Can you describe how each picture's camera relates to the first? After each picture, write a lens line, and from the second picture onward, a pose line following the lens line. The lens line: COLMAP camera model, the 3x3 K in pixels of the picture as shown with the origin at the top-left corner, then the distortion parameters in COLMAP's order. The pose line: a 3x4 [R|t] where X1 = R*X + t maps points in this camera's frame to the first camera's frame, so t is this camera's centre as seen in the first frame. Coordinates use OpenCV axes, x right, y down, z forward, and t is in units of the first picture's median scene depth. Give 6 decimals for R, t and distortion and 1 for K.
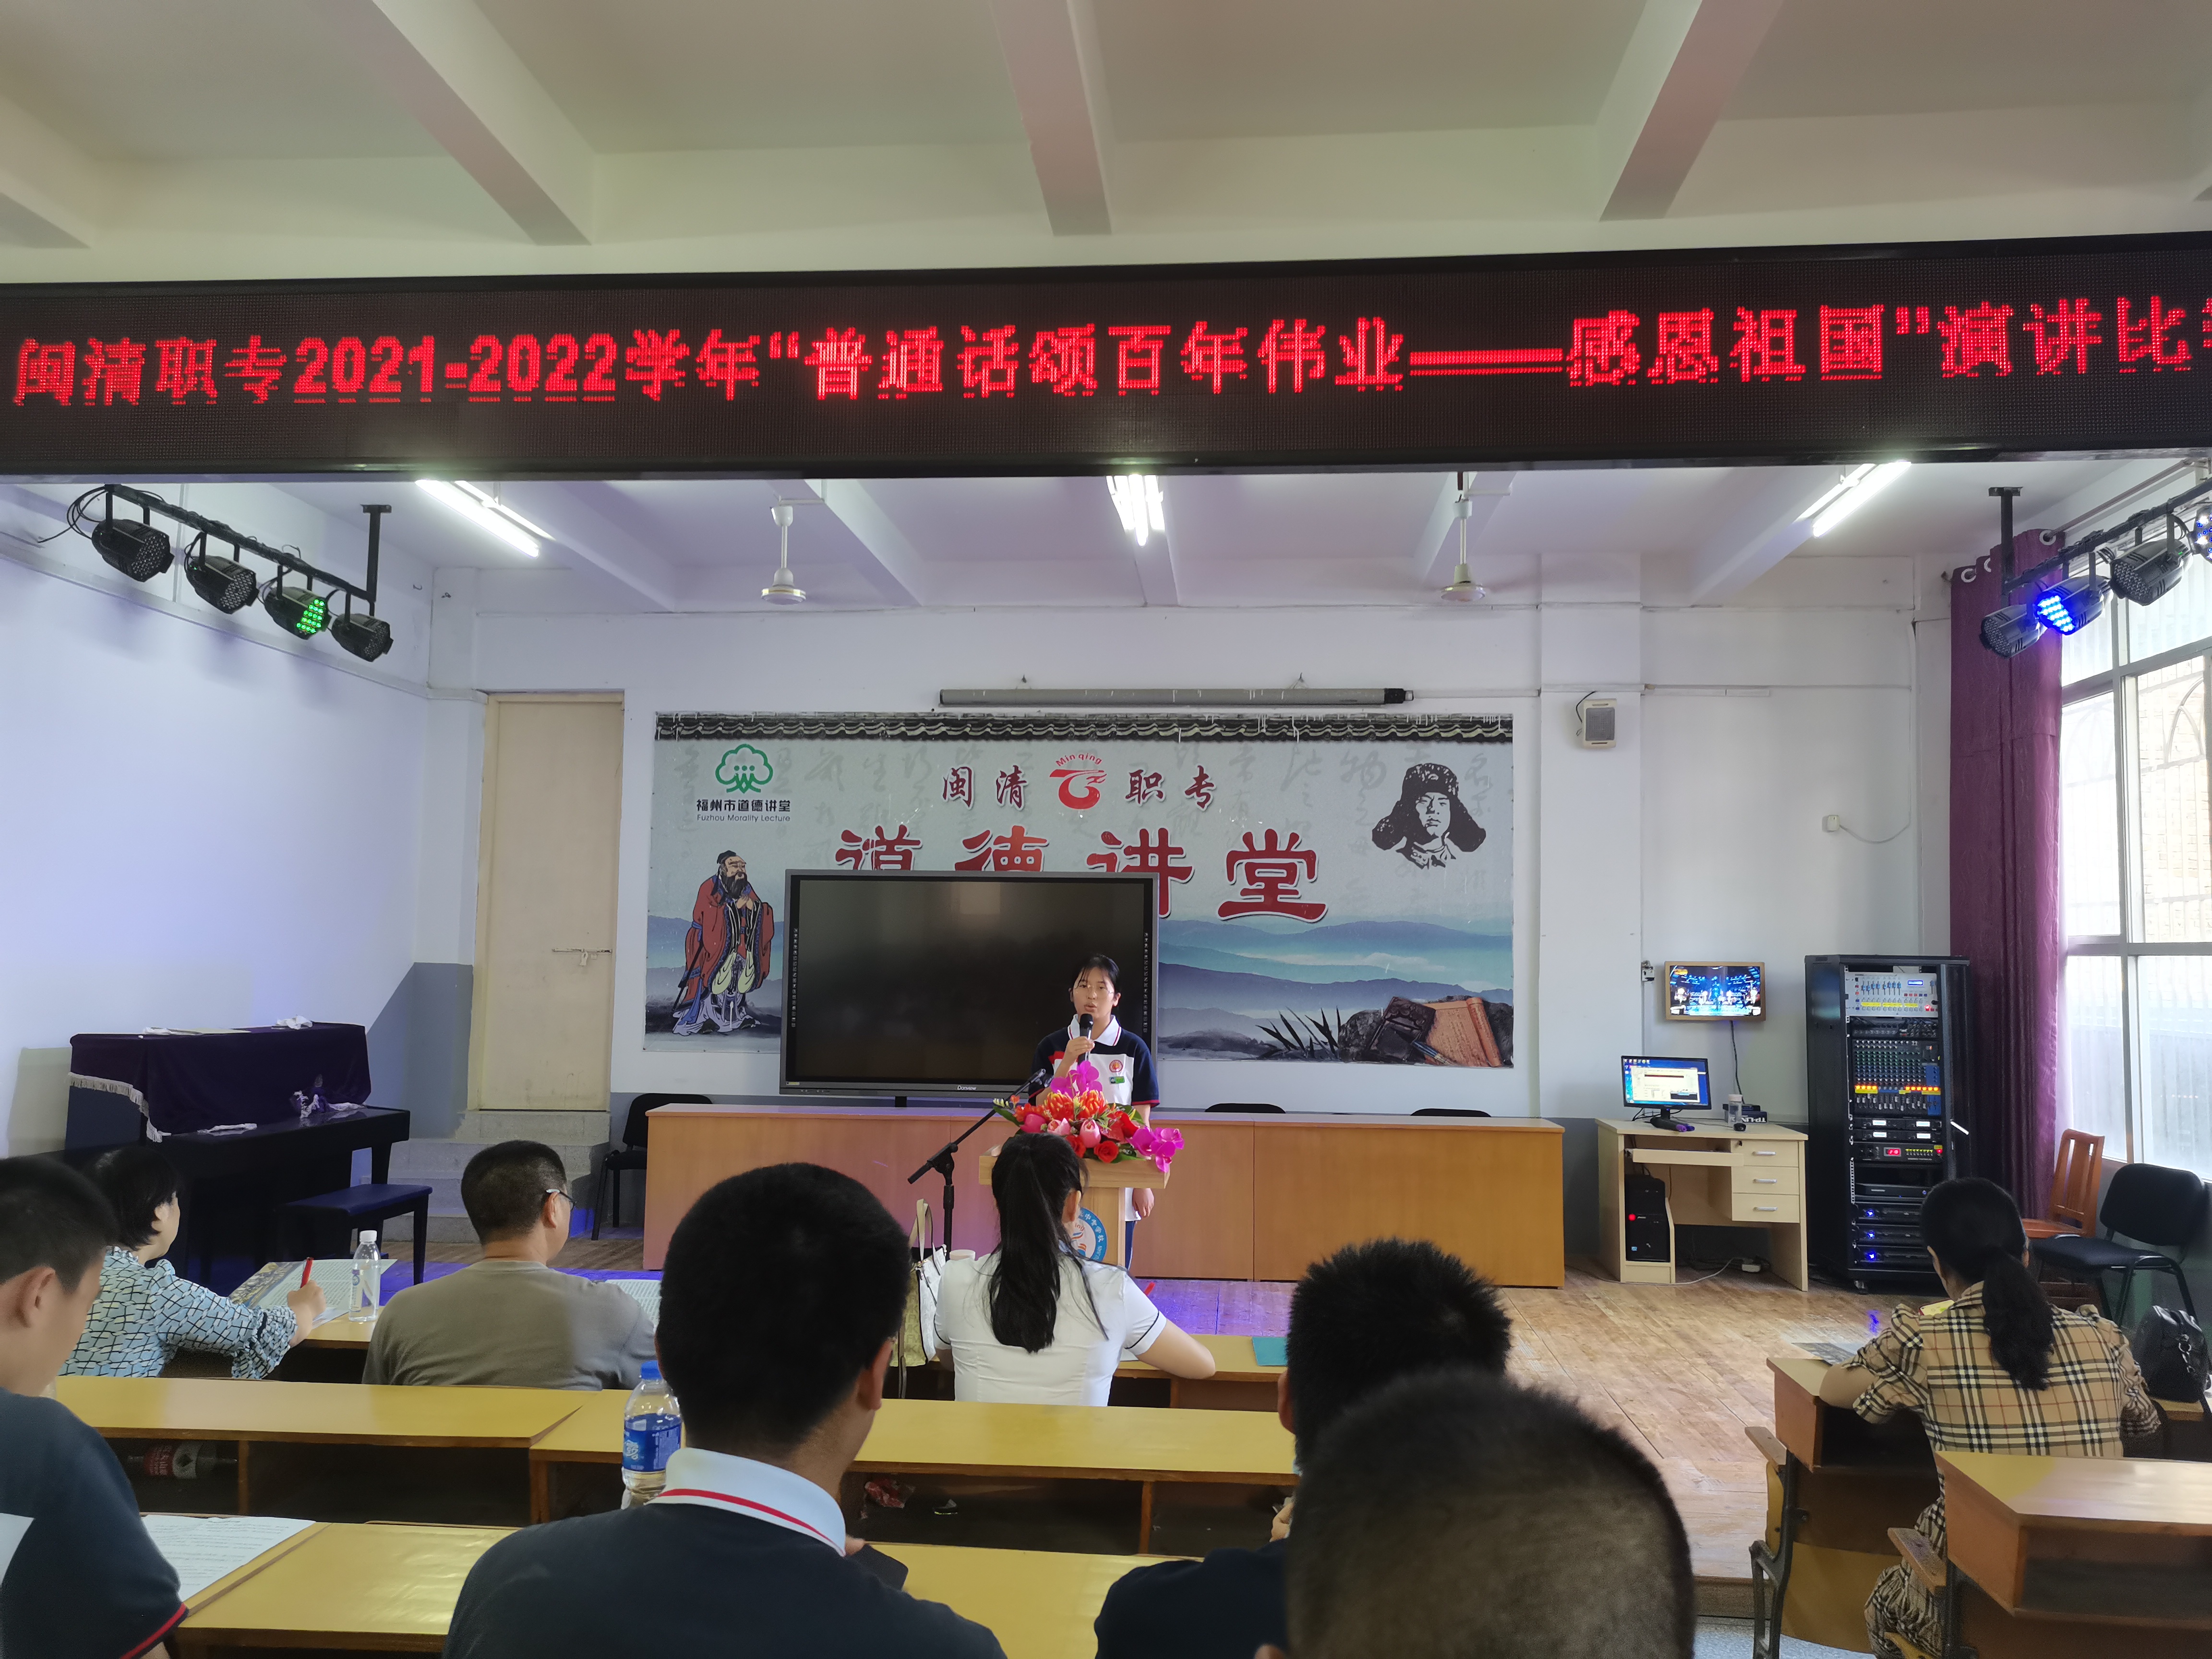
lens RADIAL K [[1666.0, 0, 1106.0], [0, 1666.0, 829.5], [0, 0, 1]] dist [0.036914, -0.001699]
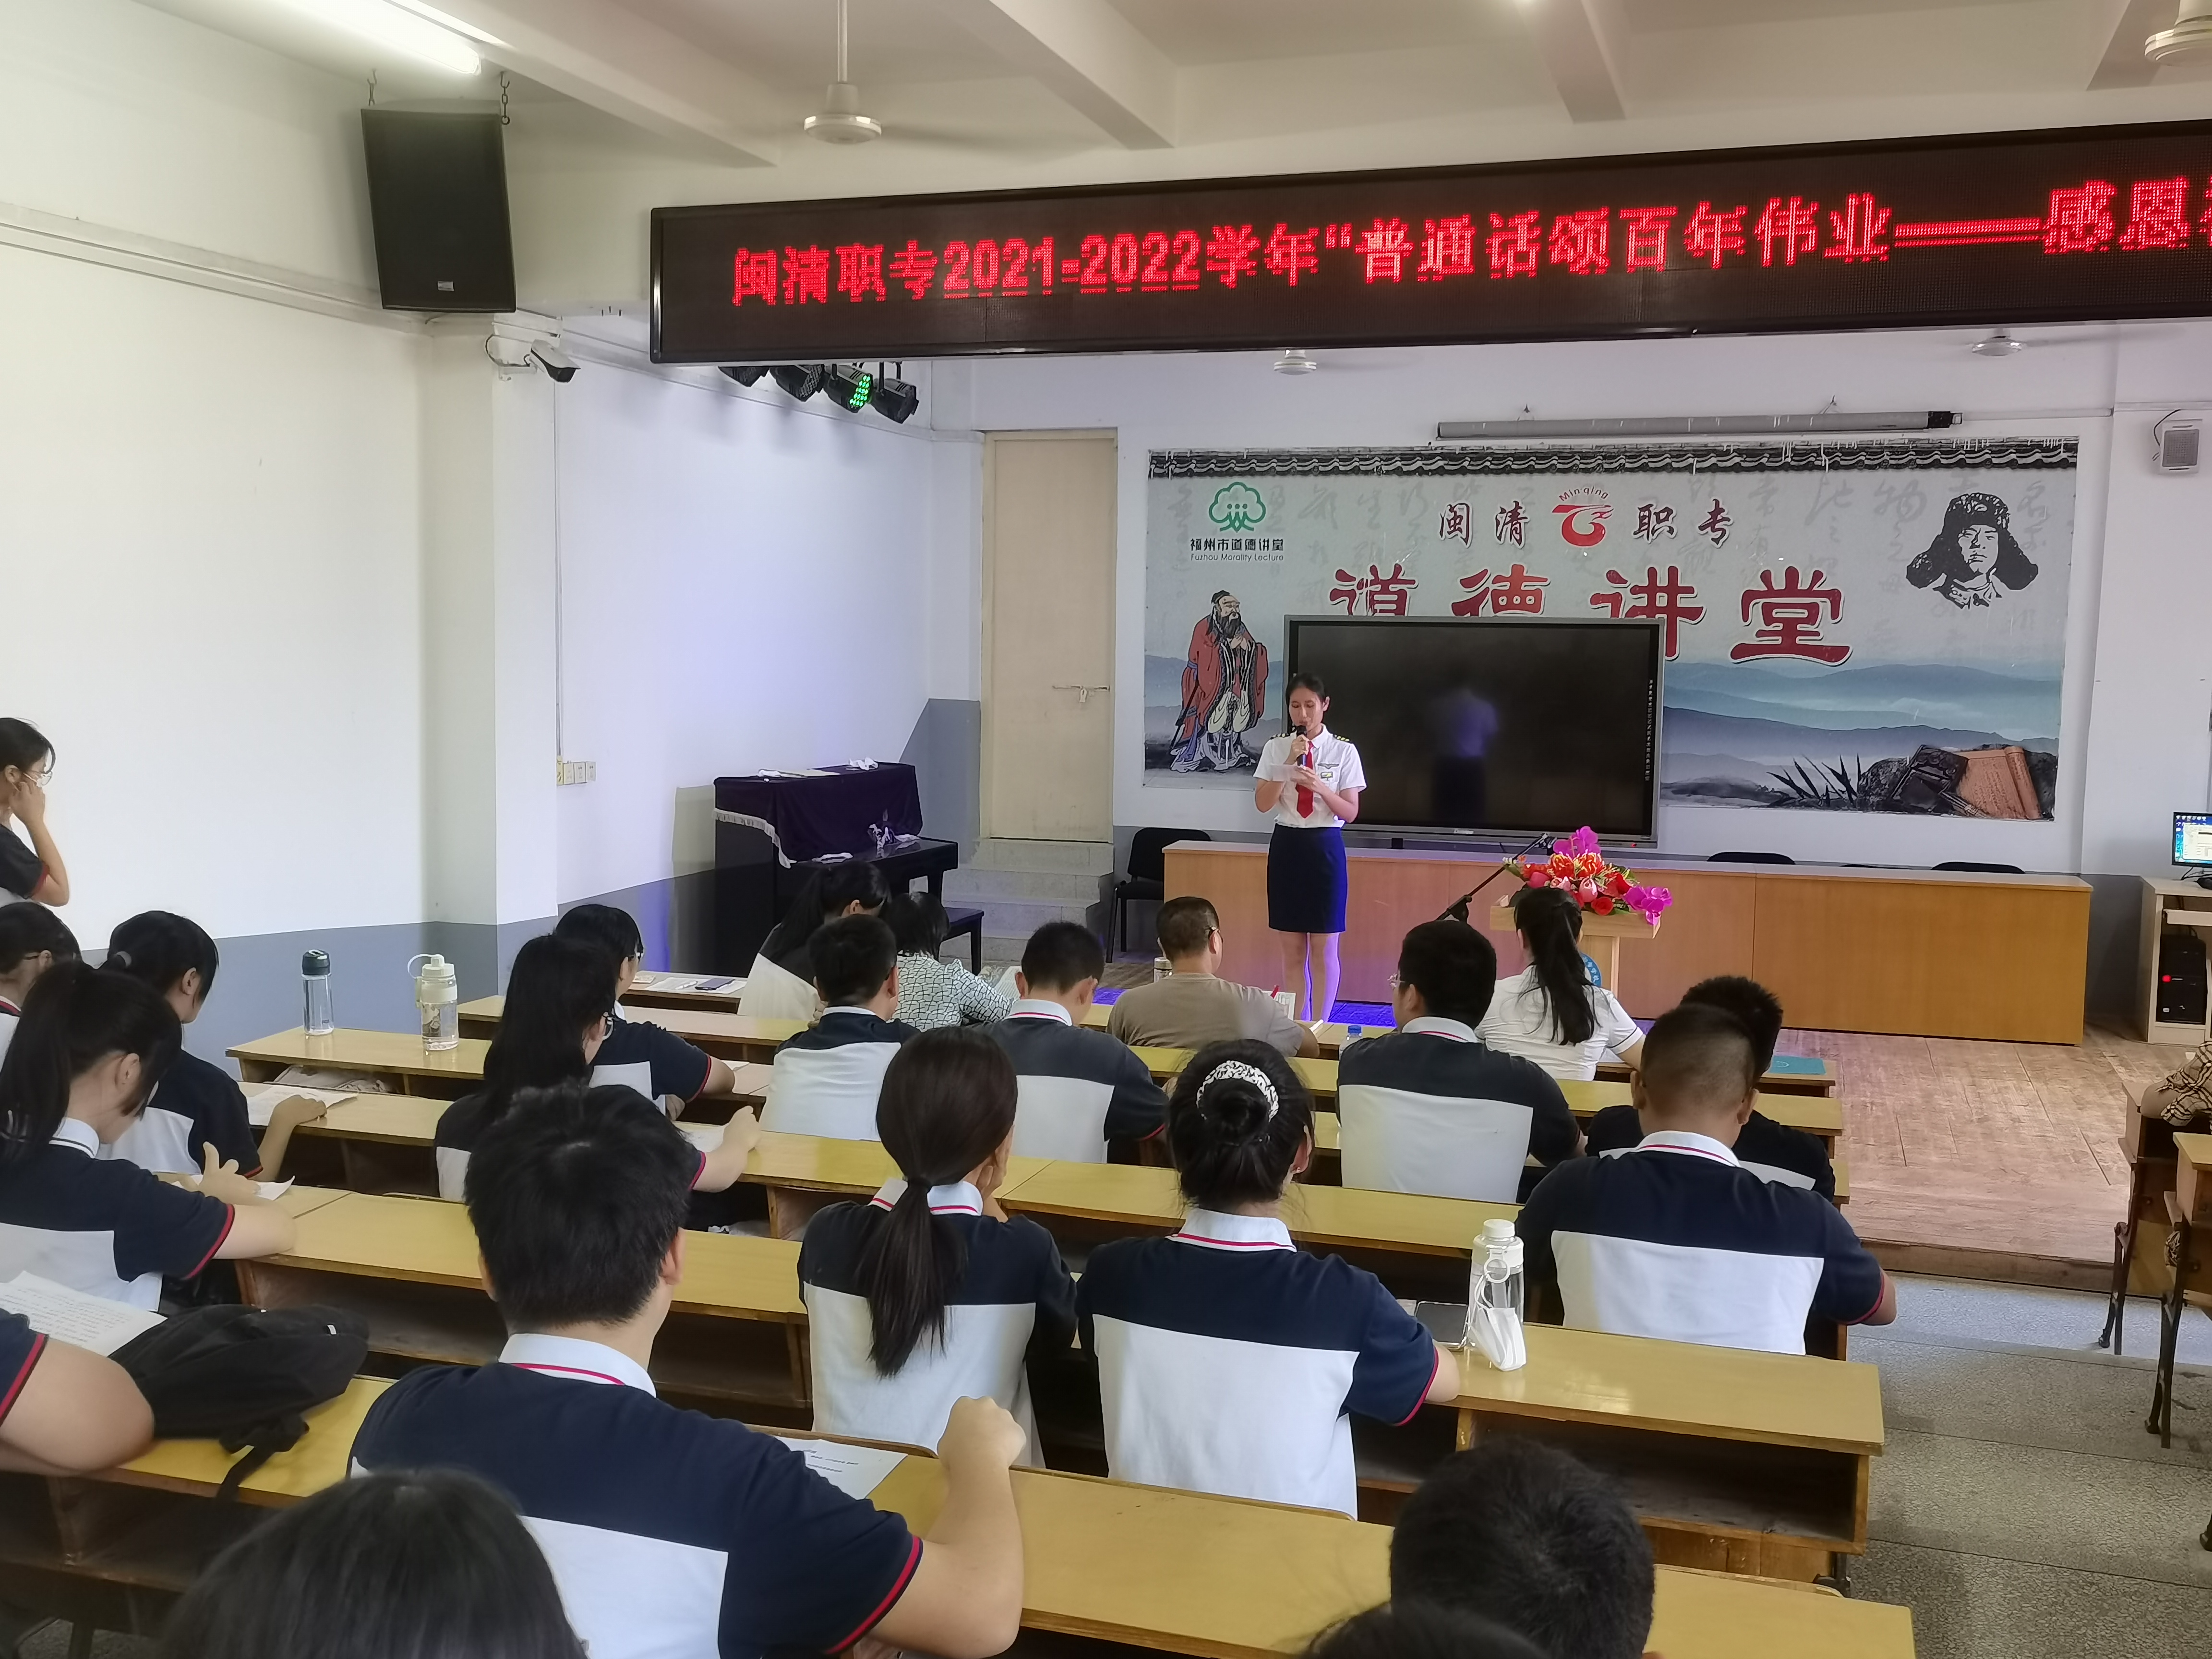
lens RADIAL K [[2136.7, 0, 1106.0], [0, 2136.7, 829.5], [0, 0, 1]] dist [0.076524, -0.056962]
pose [[0.973382, 0.020226, -0.228295, 0.002406], [0.019074, 0.985493, 0.168641, -0.073473], [0.228394, -0.168506, 0.958875, -0.313784]]
